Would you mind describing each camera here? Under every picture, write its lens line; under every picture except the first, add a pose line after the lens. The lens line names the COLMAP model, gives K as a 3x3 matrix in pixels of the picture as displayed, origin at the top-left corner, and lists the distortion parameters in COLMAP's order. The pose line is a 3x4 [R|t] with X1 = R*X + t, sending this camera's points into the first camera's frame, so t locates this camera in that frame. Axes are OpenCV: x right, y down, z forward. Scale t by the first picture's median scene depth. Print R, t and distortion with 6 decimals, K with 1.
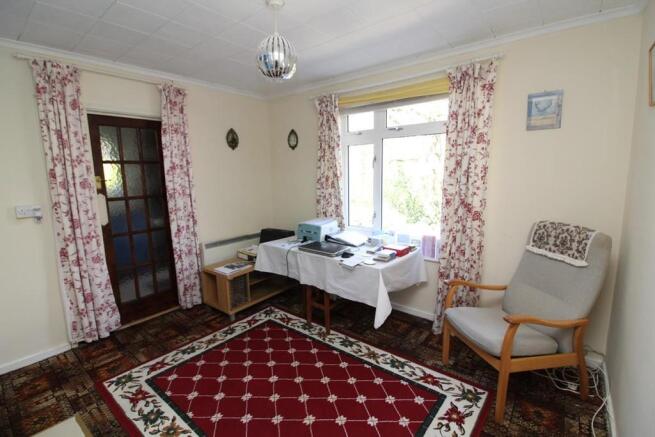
lens RADIAL K [[301.7, 0, 329.2], [0, 301.7, 218.4], [0, 0, 1]] dist [-0.029938, -0.001555]
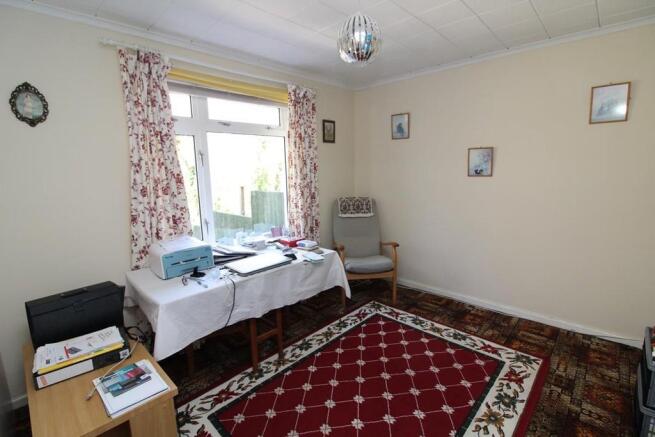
lens RADIAL K [[301.7, 0, 329.1], [0, 301.7, 216.7], [0, 0, 1]] dist [-0.029938, -0.001555]
pose [[0.083456, -0.142425, 0.986281, -0.854802], [0.171180, 0.977071, 0.126610, -0.100831], [-0.981699, 0.158265, 0.105923, 0.786952]]
